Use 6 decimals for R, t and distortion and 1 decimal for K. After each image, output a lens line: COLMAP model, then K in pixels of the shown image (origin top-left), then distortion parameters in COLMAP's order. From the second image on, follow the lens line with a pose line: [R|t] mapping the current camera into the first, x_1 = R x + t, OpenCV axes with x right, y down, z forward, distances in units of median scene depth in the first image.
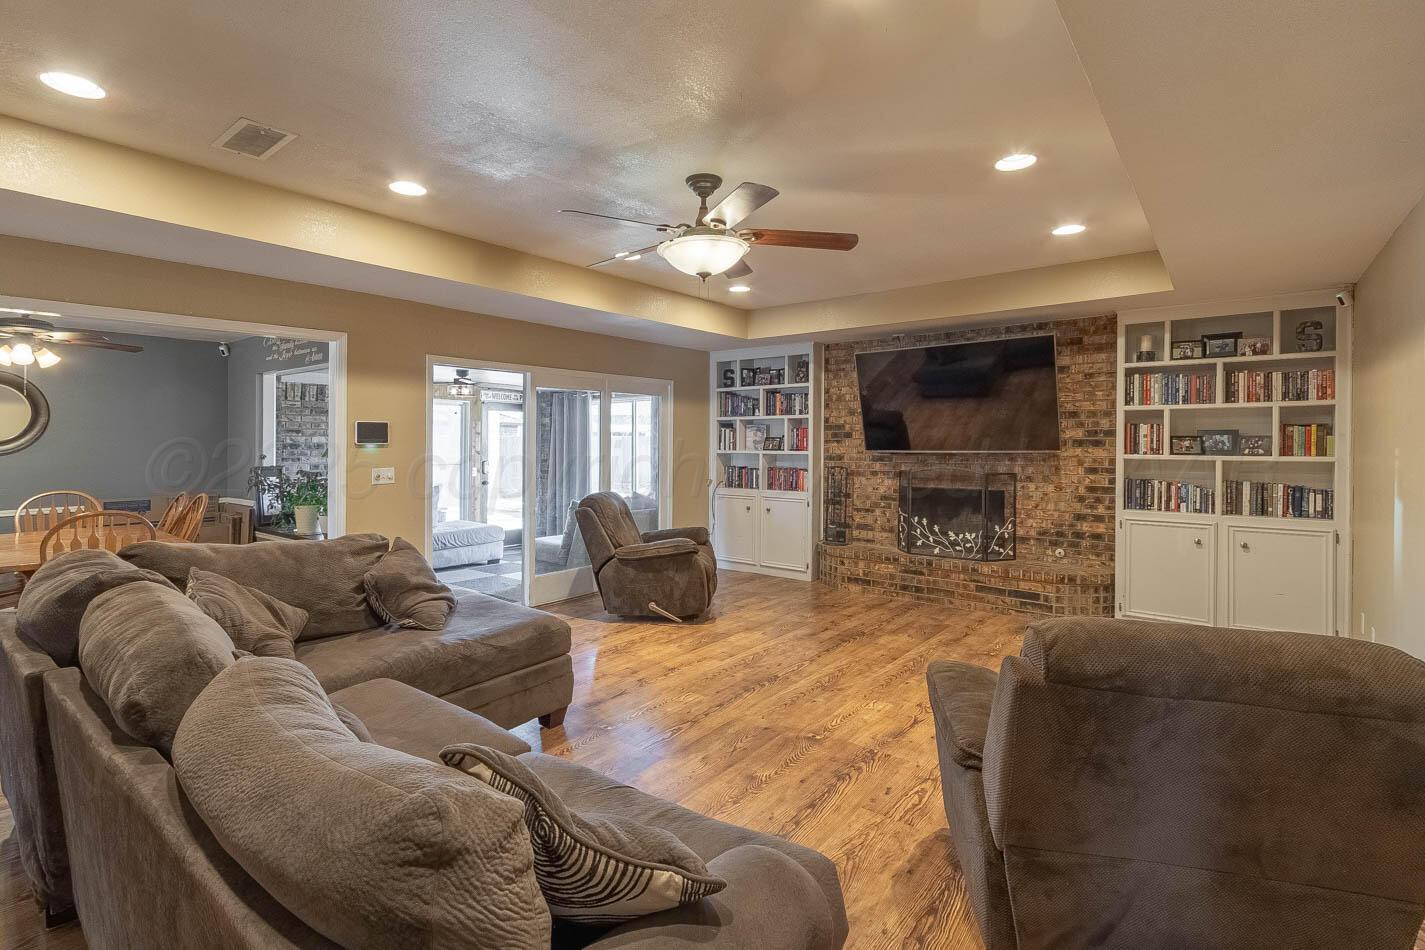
lens RADIAL K [[675.2, 0, 704.0], [0, 675.2, 426.8], [0, 0, 1]] dist [0.004851, -0.004993]
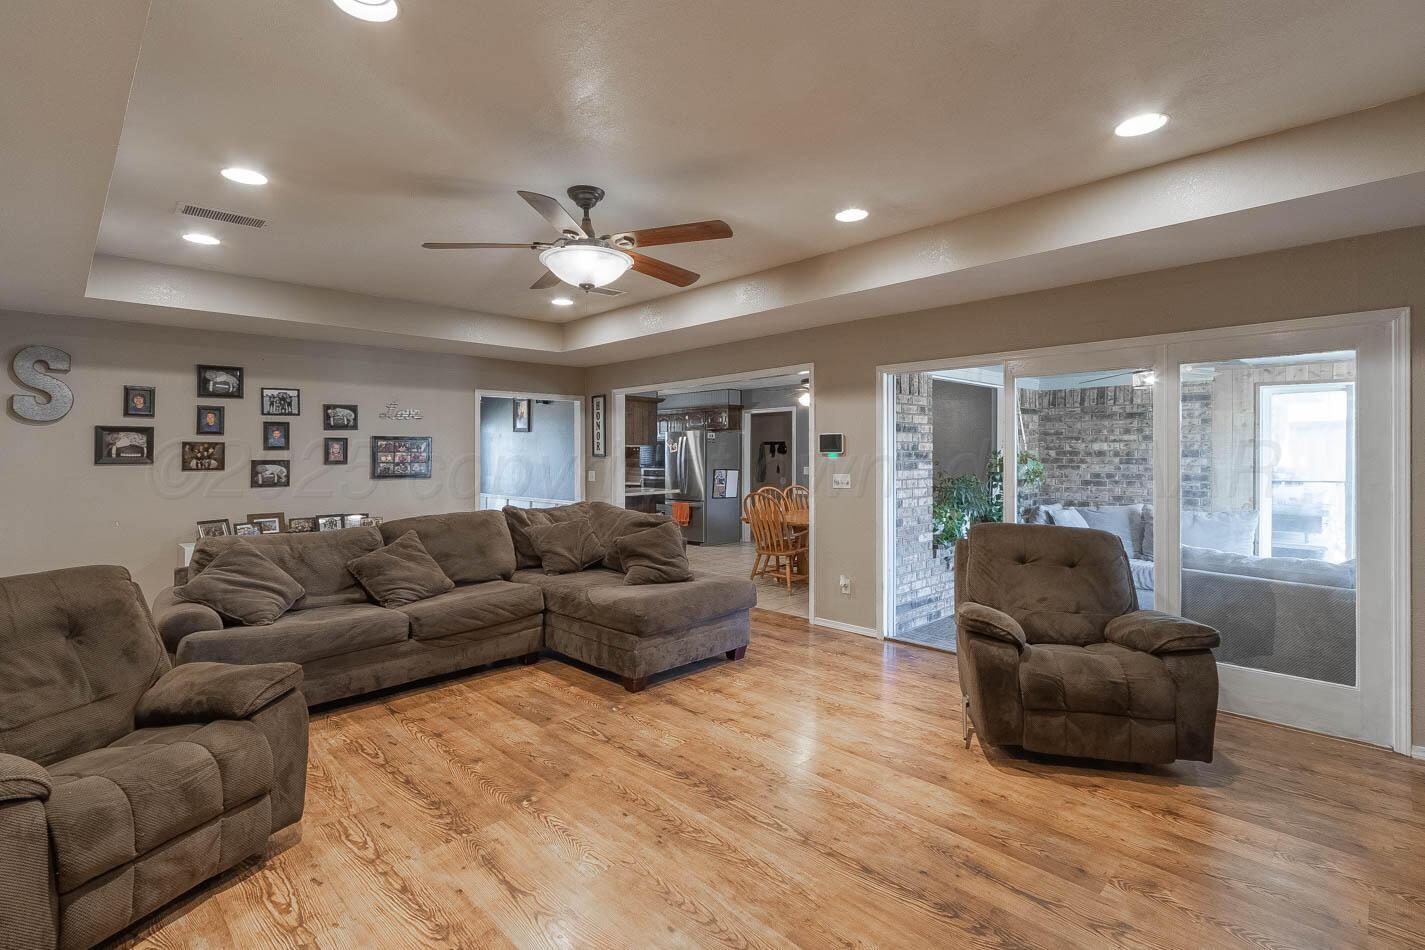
lens RADIAL K [[675.2, 0, 704.4], [0, 675.2, 445.2], [0, 0, 1]] dist [0.004851, -0.004993]
pose [[-0.132347, -0.005591, -0.991188, 0.535242], [0.029510, 0.999519, -0.009578, 0.012939], [0.990764, -0.030518, -0.132118, 0.733061]]
